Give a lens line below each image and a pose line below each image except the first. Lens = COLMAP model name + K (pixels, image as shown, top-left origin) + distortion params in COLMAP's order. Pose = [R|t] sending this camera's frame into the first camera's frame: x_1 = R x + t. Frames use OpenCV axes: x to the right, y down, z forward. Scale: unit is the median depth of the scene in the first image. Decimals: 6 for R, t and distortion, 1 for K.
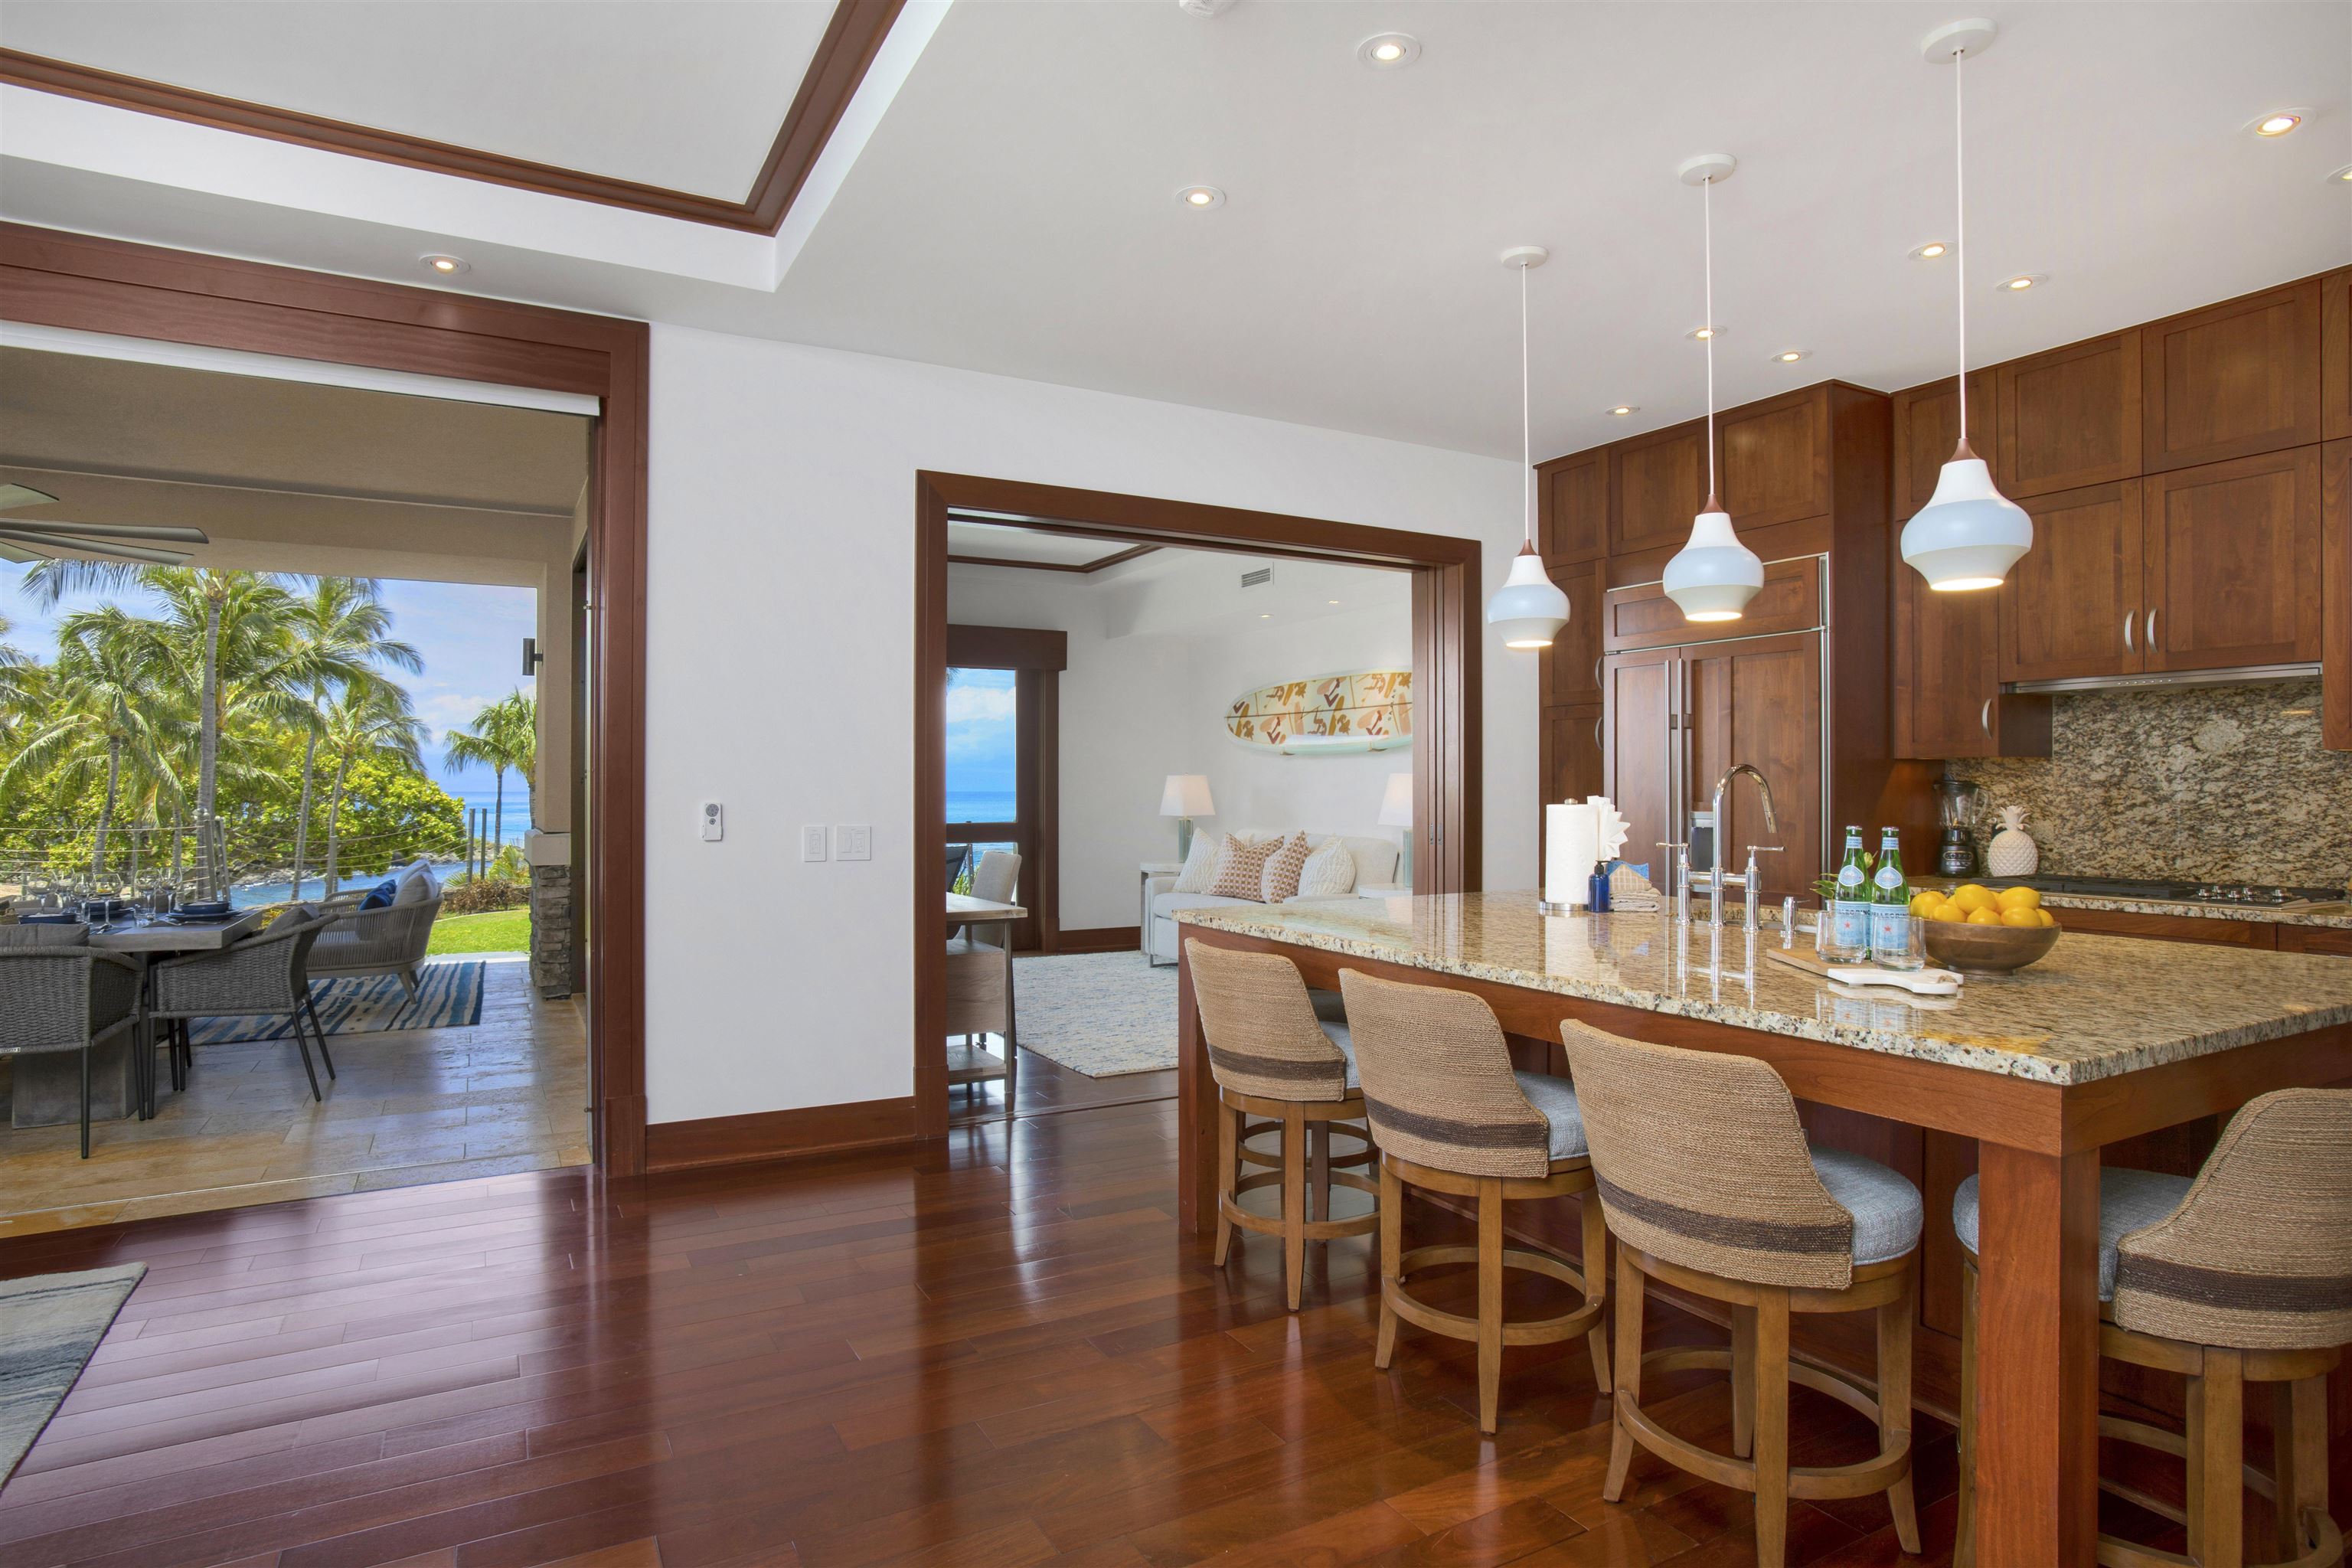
lens RADIAL K [[1245.2, 0, 1176.8], [0, 1245.2, 775.9], [0, 0, 1]] dist [-0.056435, 0.027940]
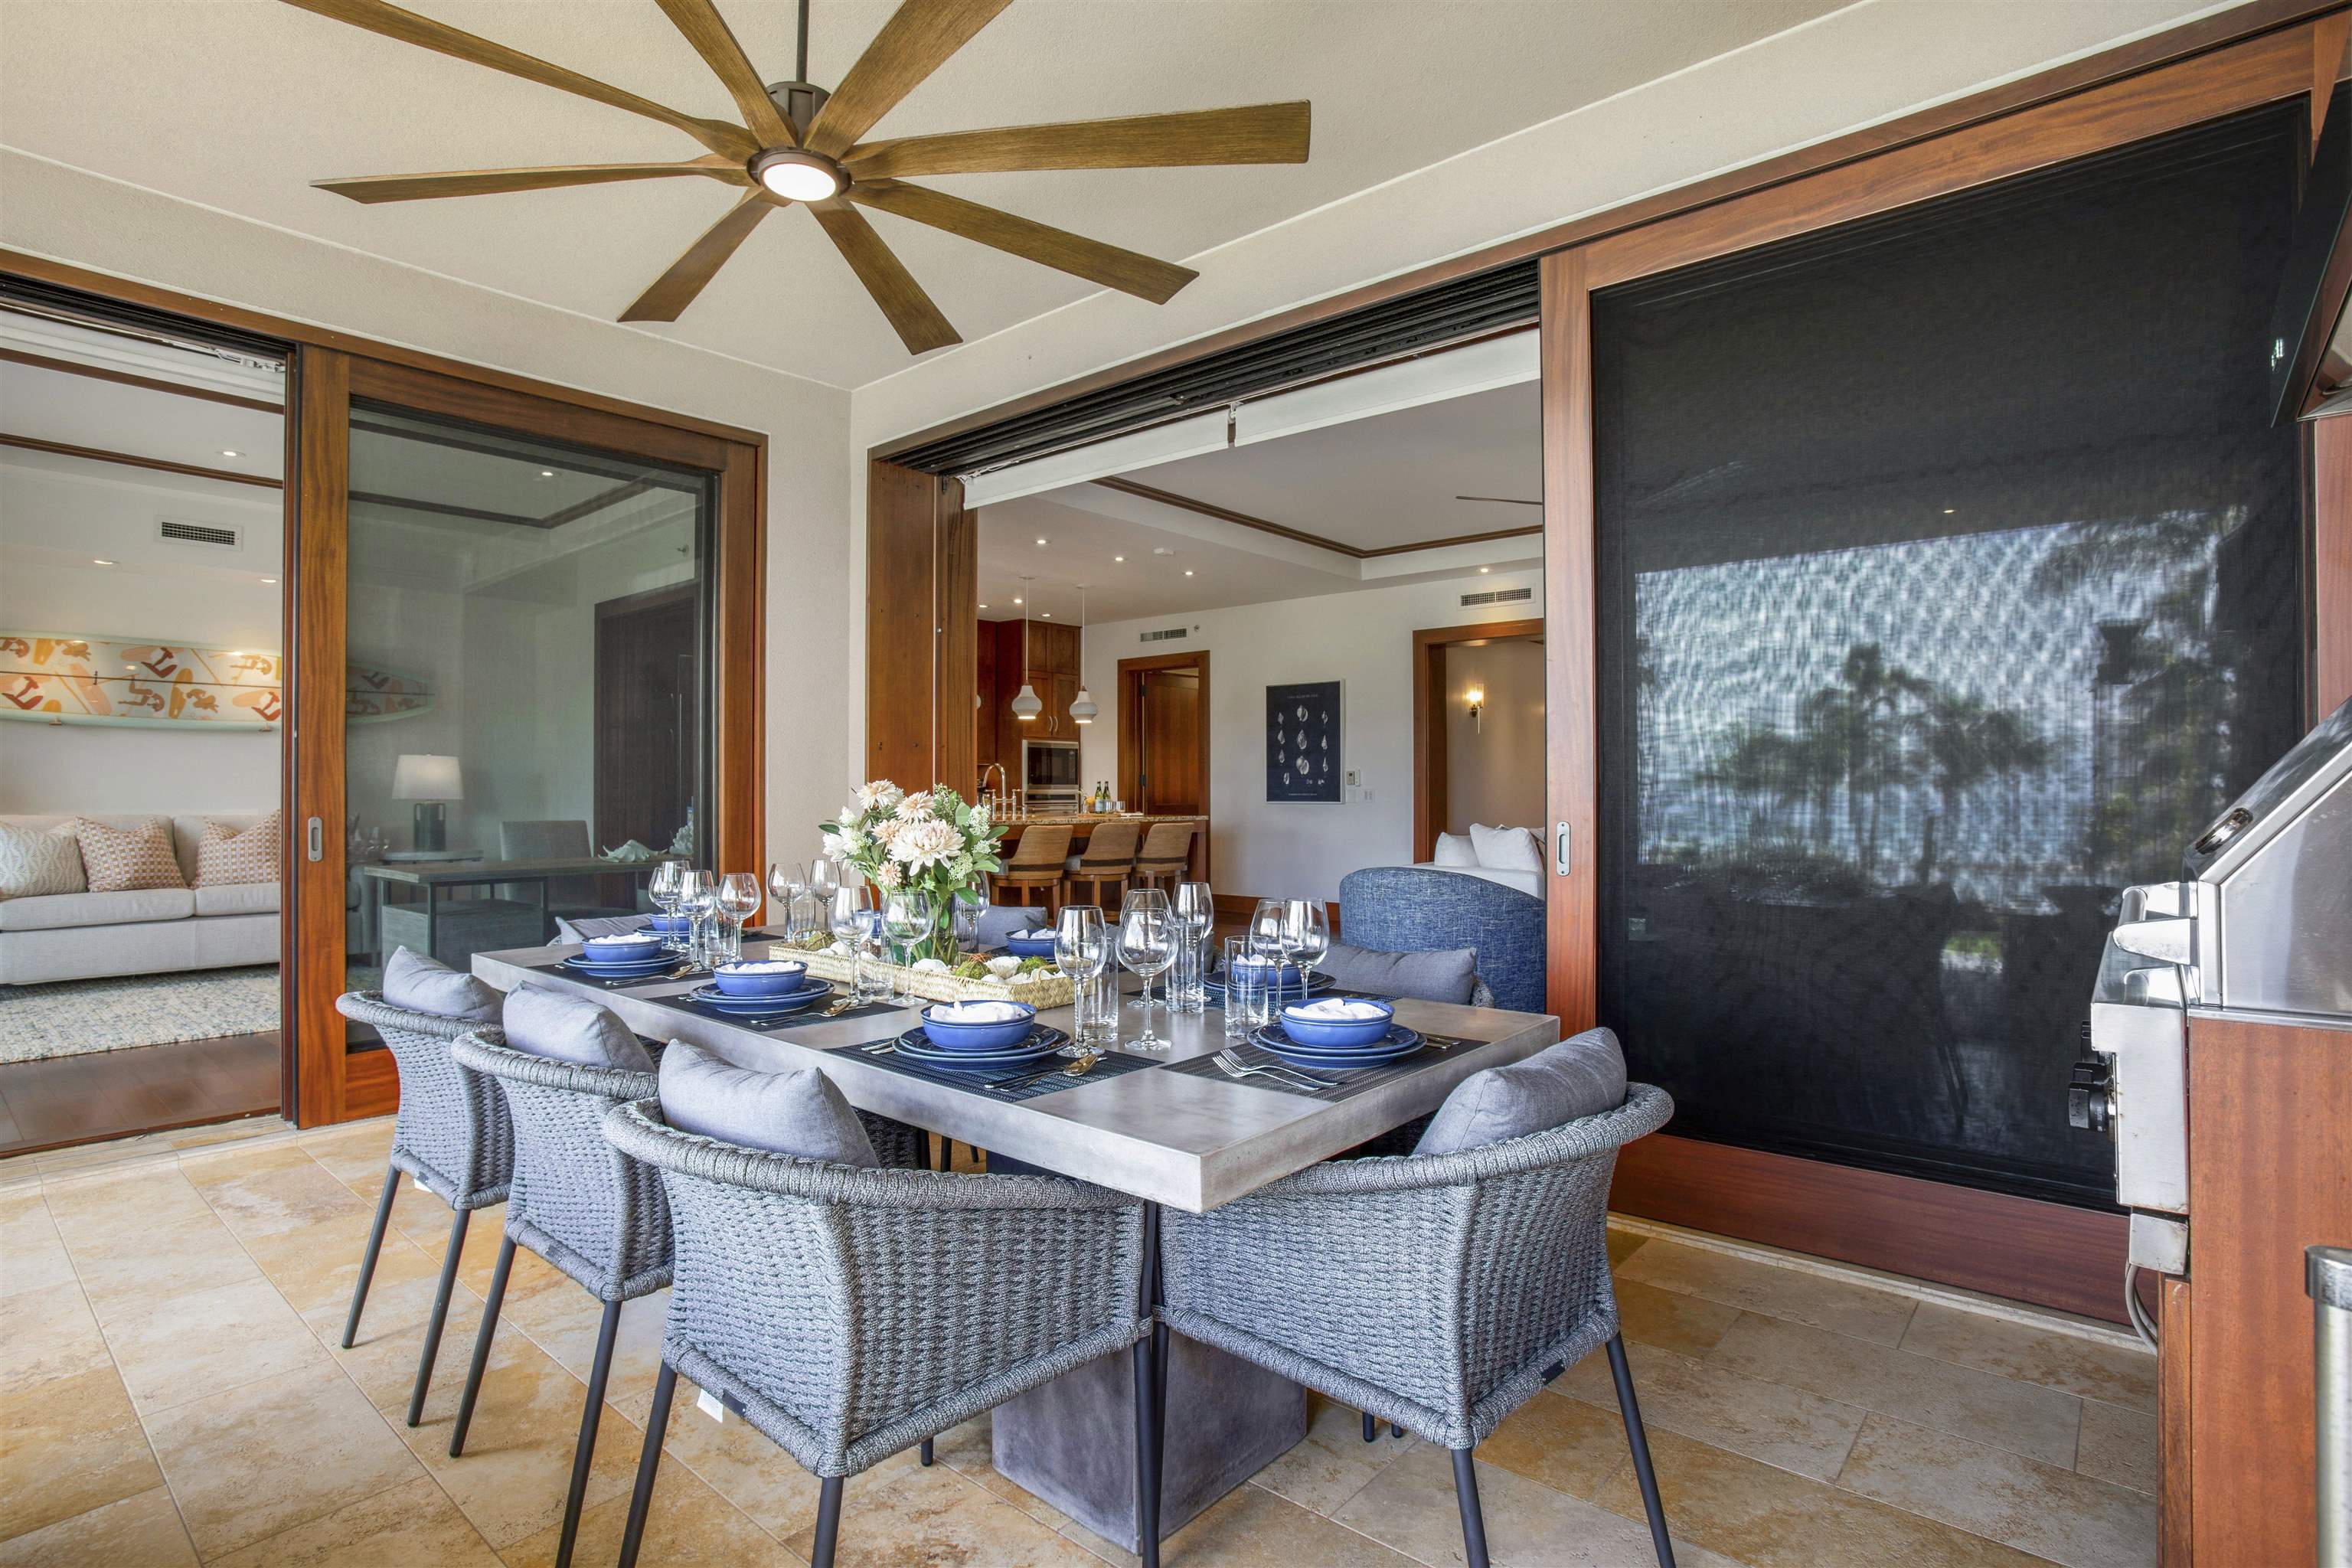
lens RADIAL K [[1155.7, 0, 1176.0], [0, 1155.7, 784.0], [0, 0, 1]] dist [-0.000563, -0.000109]
pose [[-0.346861, 0.004434, 0.937906, -0.942284], [-0.008616, 0.999932, -0.007914, 0.023160], [-0.937877, -0.010826, -0.346799, 0.594592]]
